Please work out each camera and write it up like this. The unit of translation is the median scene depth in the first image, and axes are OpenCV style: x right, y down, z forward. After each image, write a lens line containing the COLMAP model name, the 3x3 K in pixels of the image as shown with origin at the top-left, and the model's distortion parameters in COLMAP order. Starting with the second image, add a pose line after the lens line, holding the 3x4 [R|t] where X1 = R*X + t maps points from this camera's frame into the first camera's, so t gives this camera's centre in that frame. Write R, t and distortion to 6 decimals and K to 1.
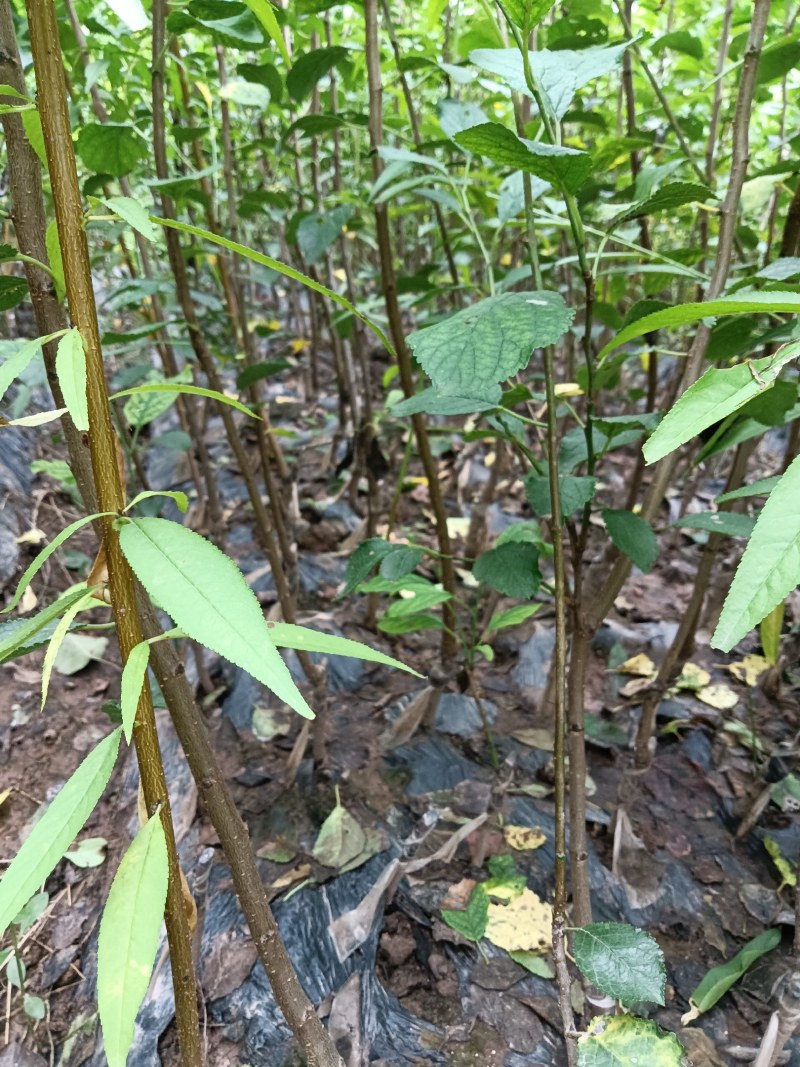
lens RADIAL K [[794.0, 0, 400.0], [0, 794.0, 533.5], [0, 0, 1]] dist [0.038399, -0.009316]
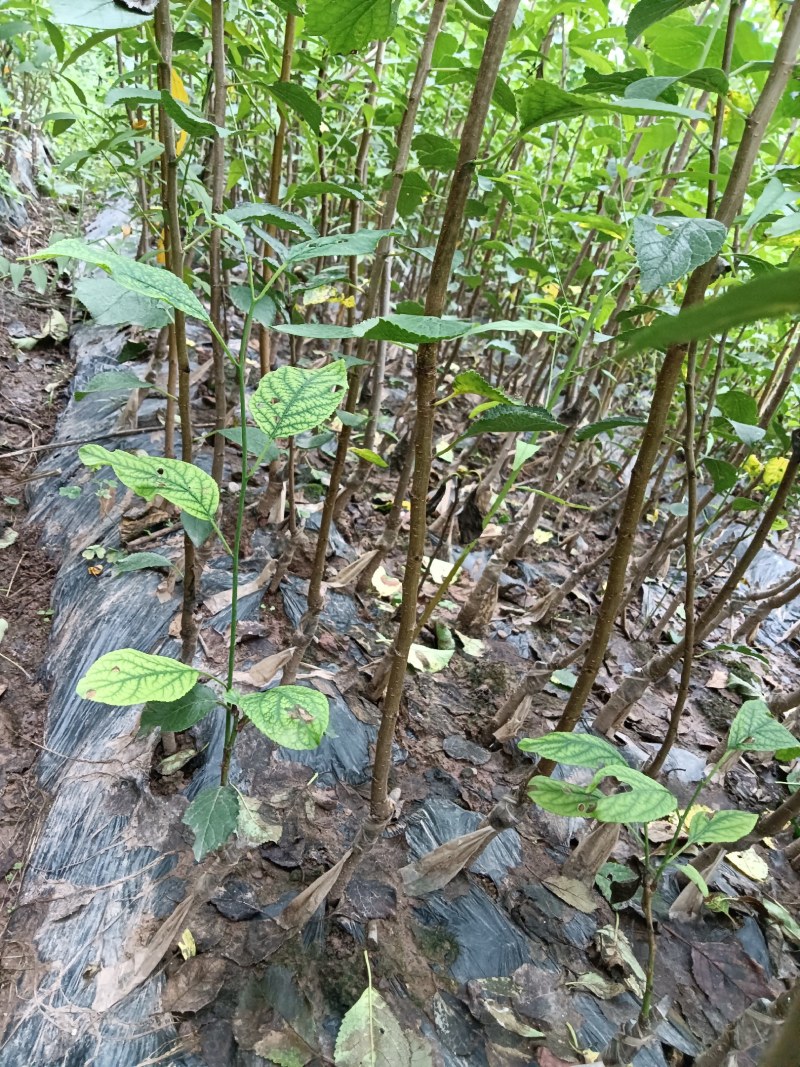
lens RADIAL K [[794.0, 0, 400.0], [0, 794.0, 533.5], [0, 0, 1]] dist [0.038399, -0.009316]
pose [[0.952241, 0.232977, 0.197380, -0.270679], [-0.238387, 0.971163, 0.003764, -0.069869], [-0.190812, -0.050637, 0.980320, 0.261304]]
